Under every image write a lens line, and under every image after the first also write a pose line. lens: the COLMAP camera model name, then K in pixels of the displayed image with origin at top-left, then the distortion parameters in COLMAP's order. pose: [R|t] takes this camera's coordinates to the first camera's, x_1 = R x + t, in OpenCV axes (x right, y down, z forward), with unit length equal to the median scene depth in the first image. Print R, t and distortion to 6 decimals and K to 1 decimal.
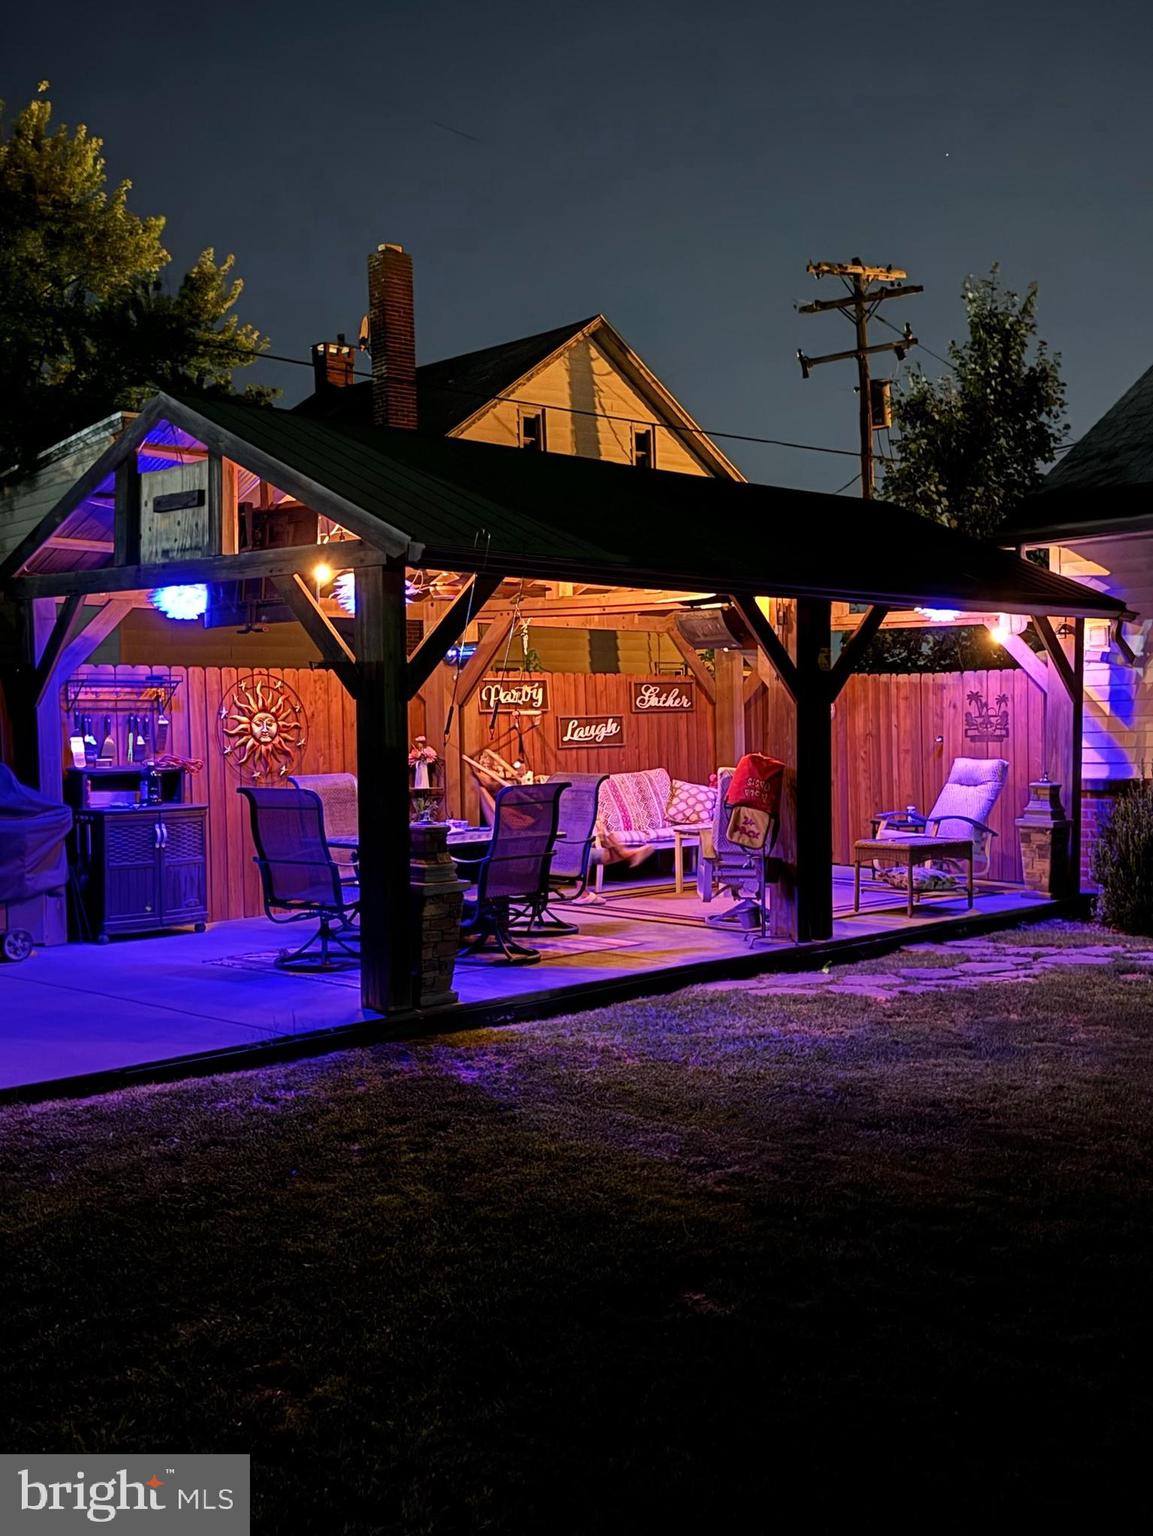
lens RADIAL K [[1679.9, 0, 576.5], [0, 1679.9, 768.0], [0, 0, 1]] dist [0.254981, -0.727695]
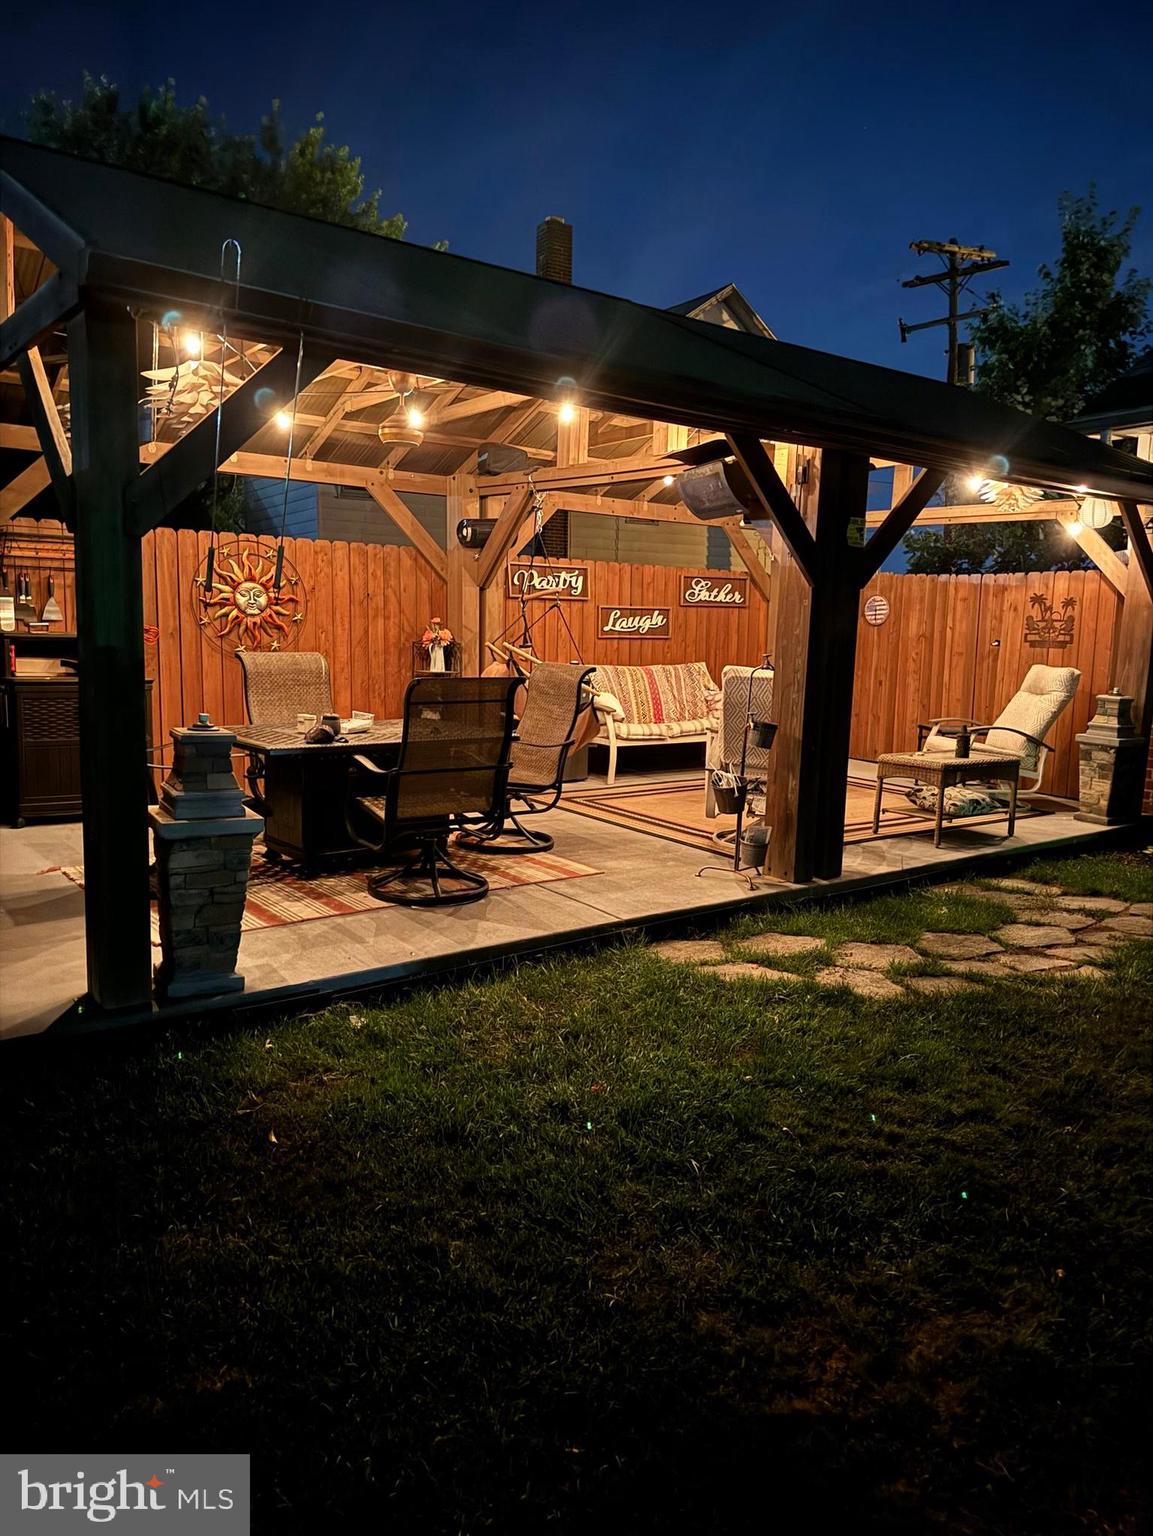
lens RADIAL K [[1076.6, 0, 576.5], [0, 1076.6, 768.0], [0, 0, 1]] dist [0.169912, -0.304982]
pose [[0.988006, 0.059233, -0.142600, 0.077259], [-0.044107, 0.993281, 0.106994, -0.002971], [0.147980, -0.099421, 0.983980, 0.371294]]
